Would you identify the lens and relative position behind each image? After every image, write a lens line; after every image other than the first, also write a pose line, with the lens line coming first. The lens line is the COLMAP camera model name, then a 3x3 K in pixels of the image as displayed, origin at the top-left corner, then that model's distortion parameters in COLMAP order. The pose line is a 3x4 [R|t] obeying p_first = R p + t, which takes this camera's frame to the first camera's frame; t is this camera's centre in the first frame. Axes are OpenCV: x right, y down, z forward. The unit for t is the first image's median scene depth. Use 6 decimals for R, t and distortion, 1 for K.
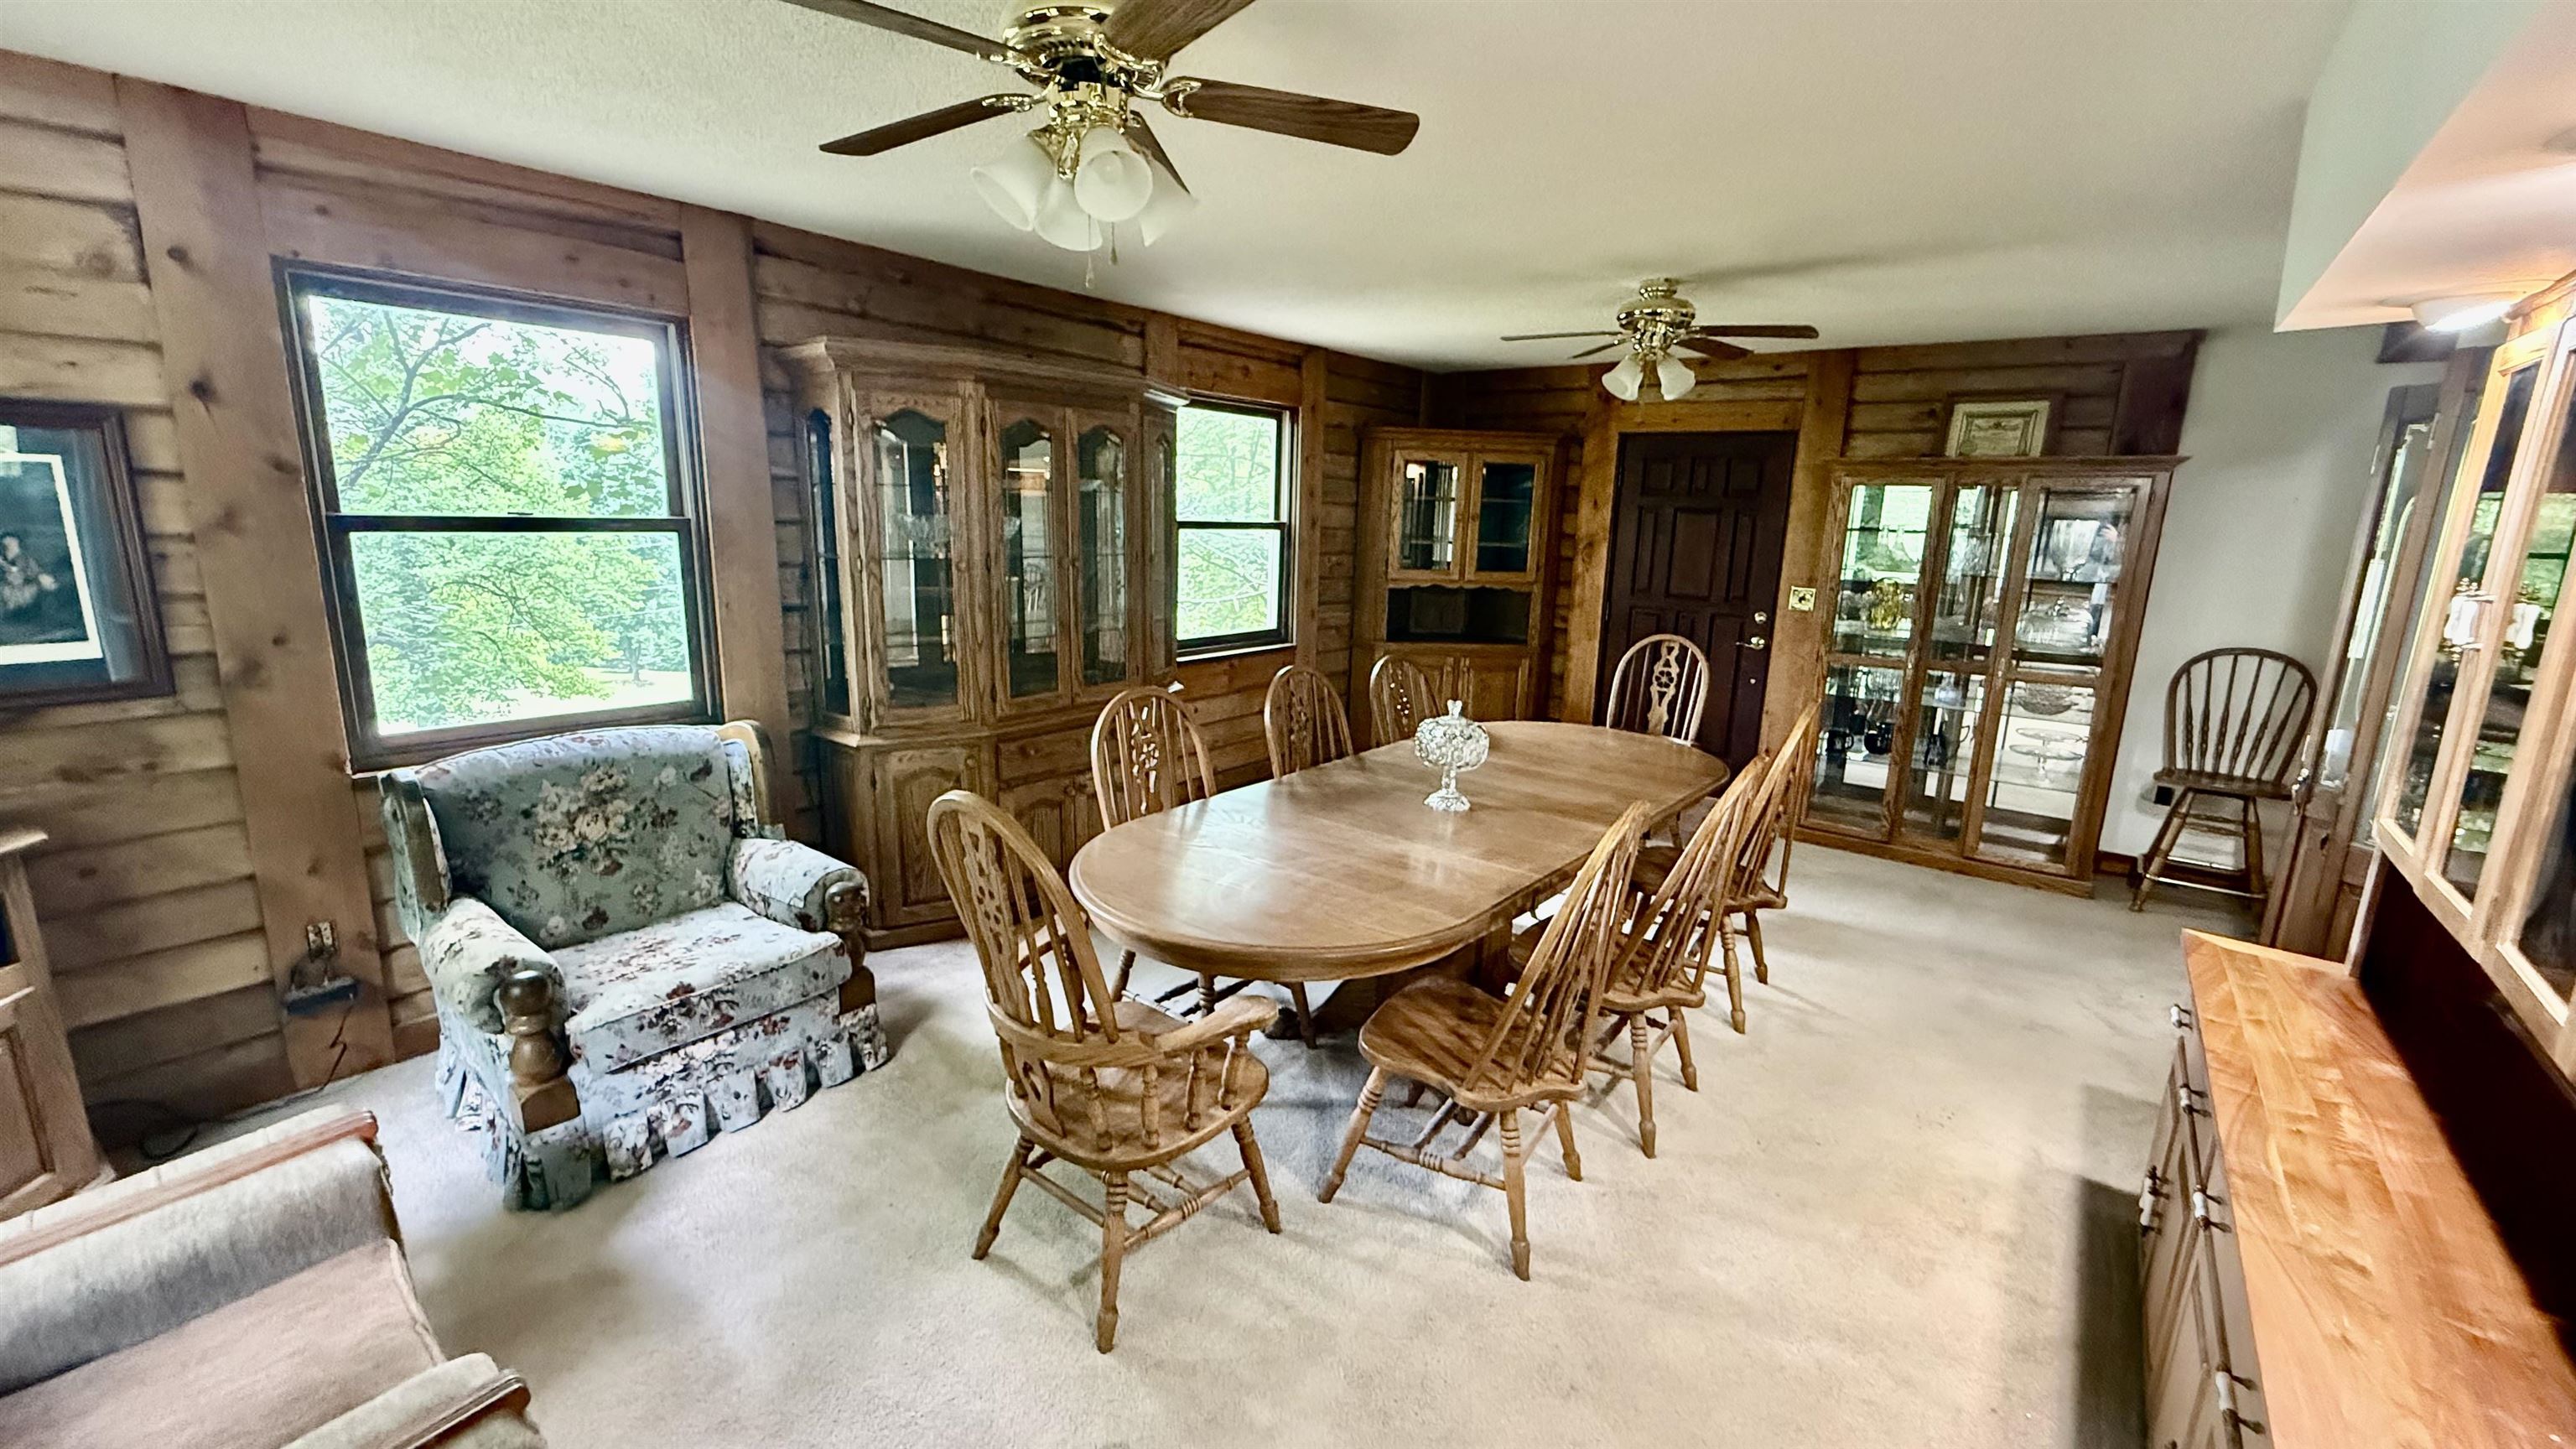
lens RADIAL K [[1028.4, 0, 1276.1], [0, 1028.4, 716.8], [0, 0, 1]] dist [0.000926, 0.000372]
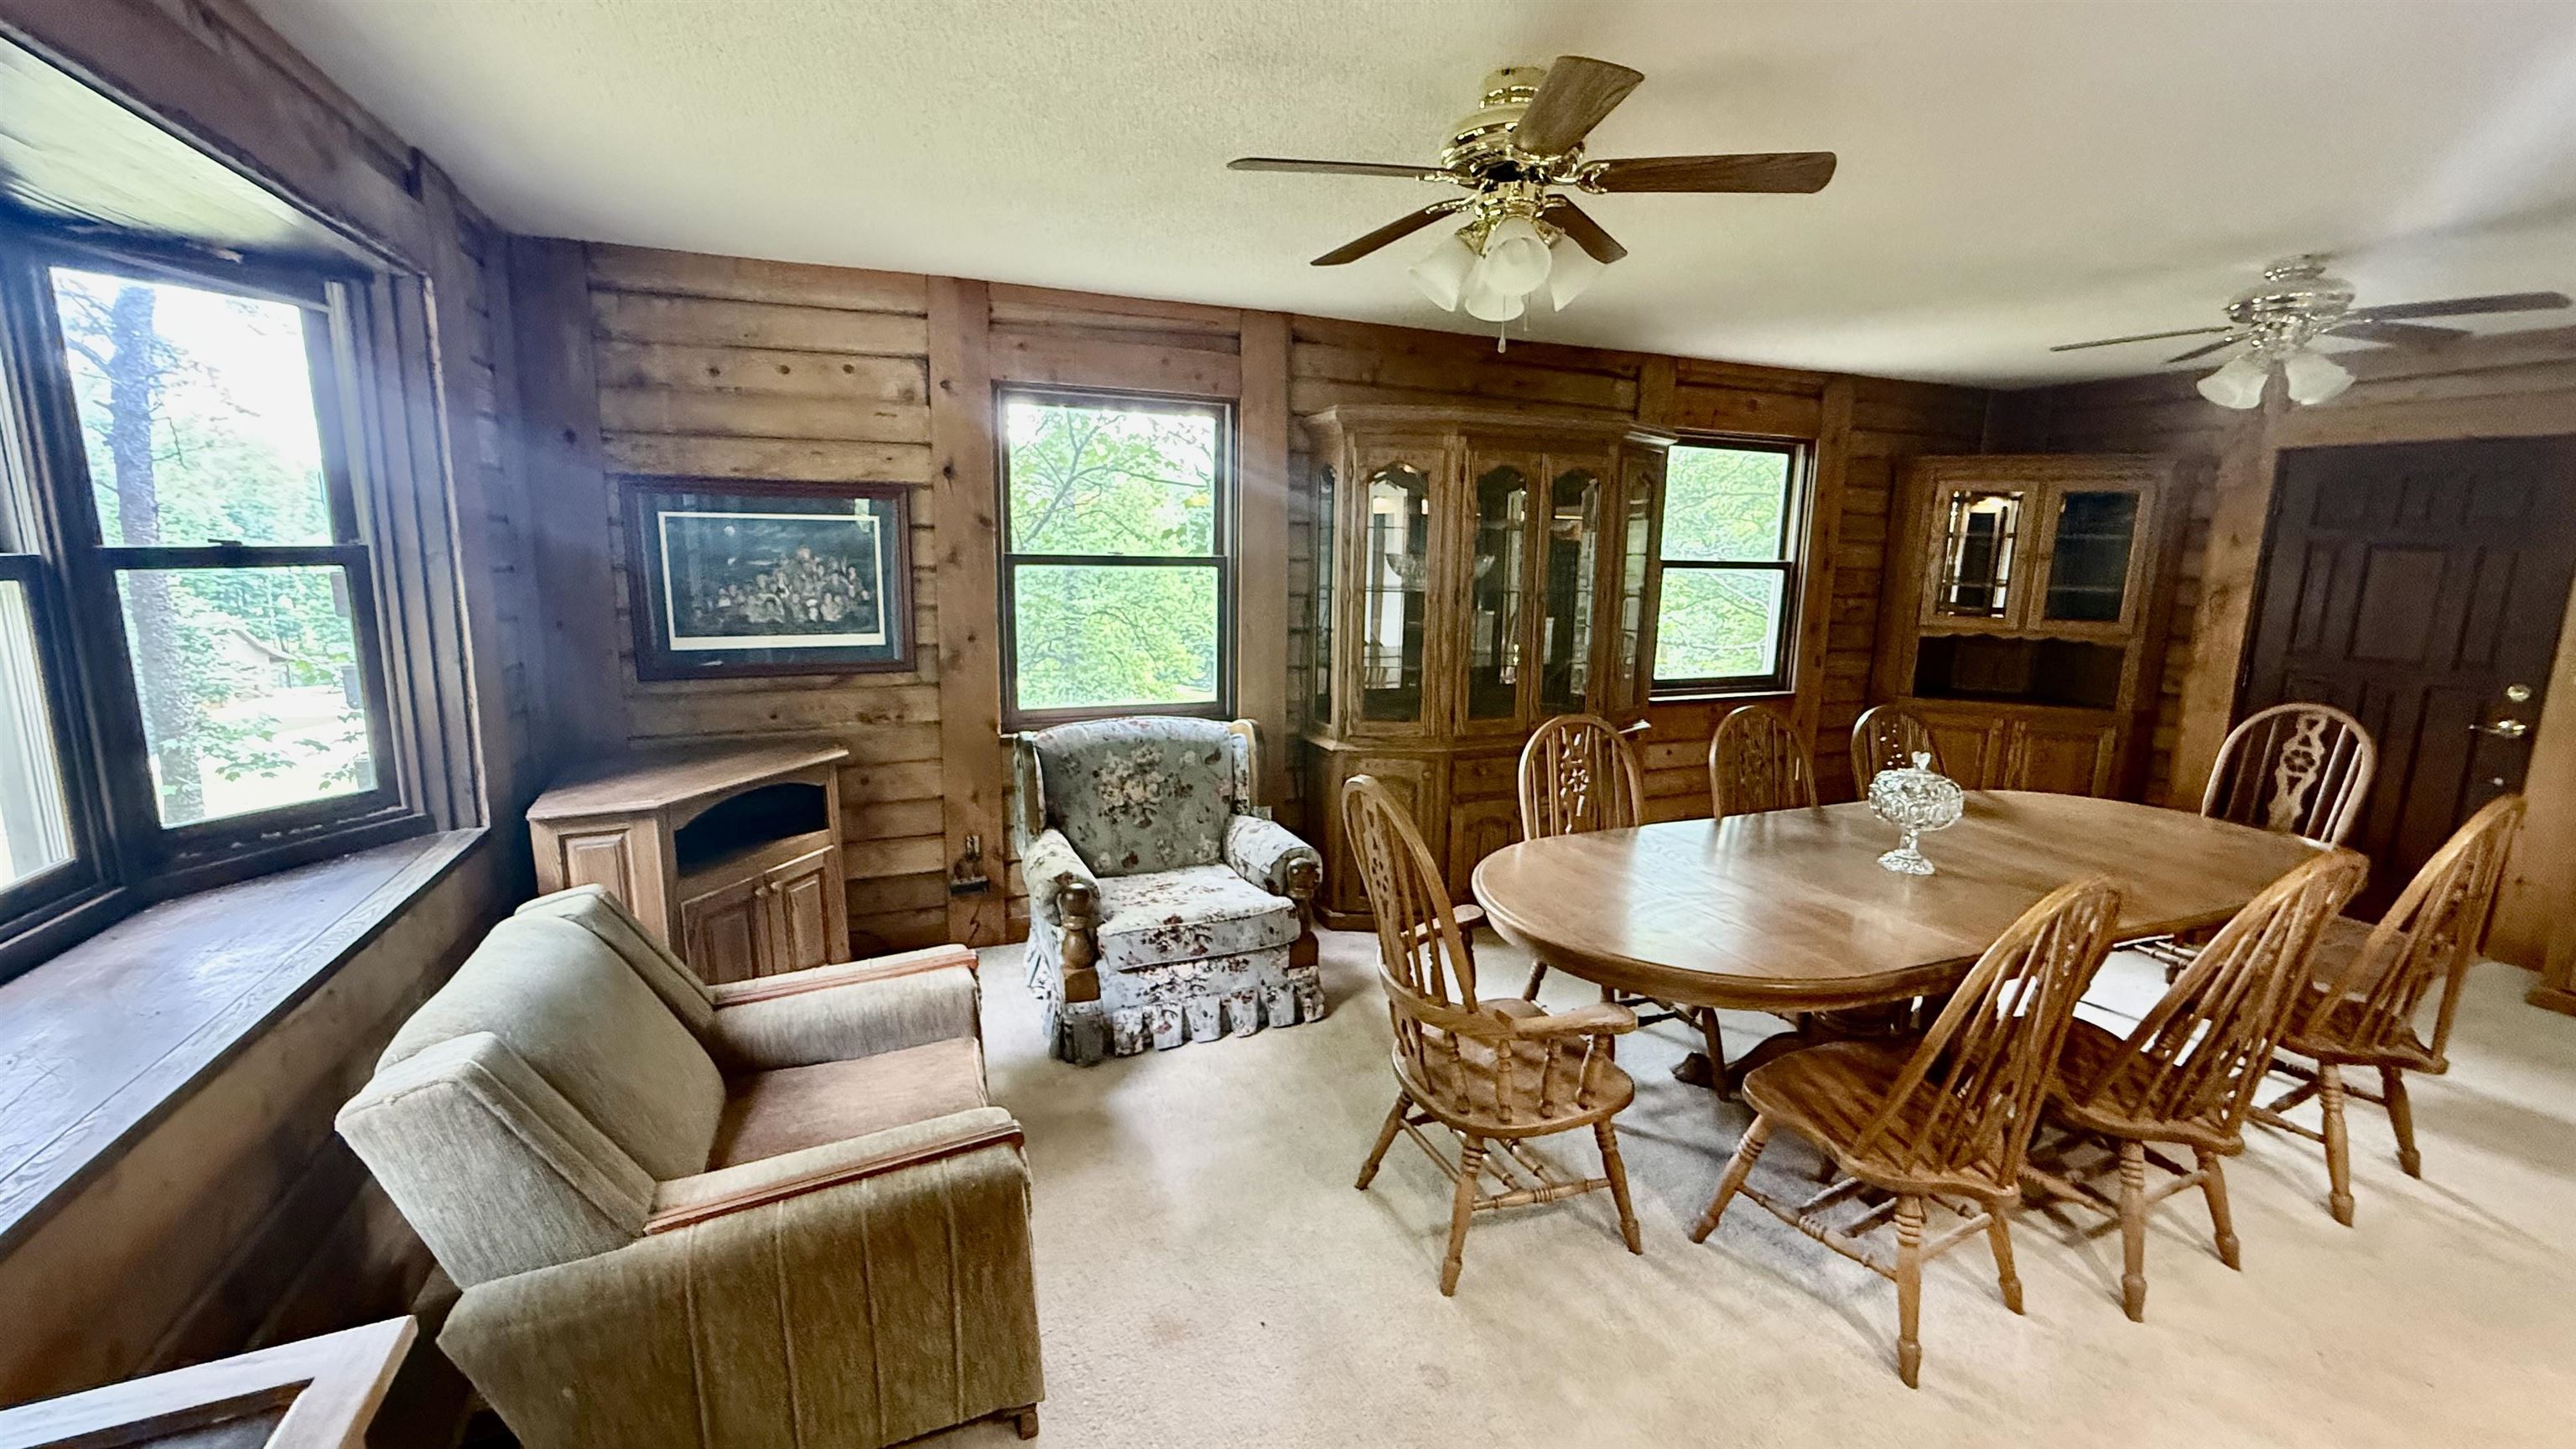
lens RADIAL K [[1028.4, 0, 1282.2], [0, 1028.4, 712.4], [0, 0, 1]] dist [0.000926, 0.000372]
pose [[0.878868, 0.068847, -0.472071, 0.111468], [-0.090443, 0.995632, -0.023176, 0.022922], [0.468413, 0.063064, 0.881256, -0.071282]]
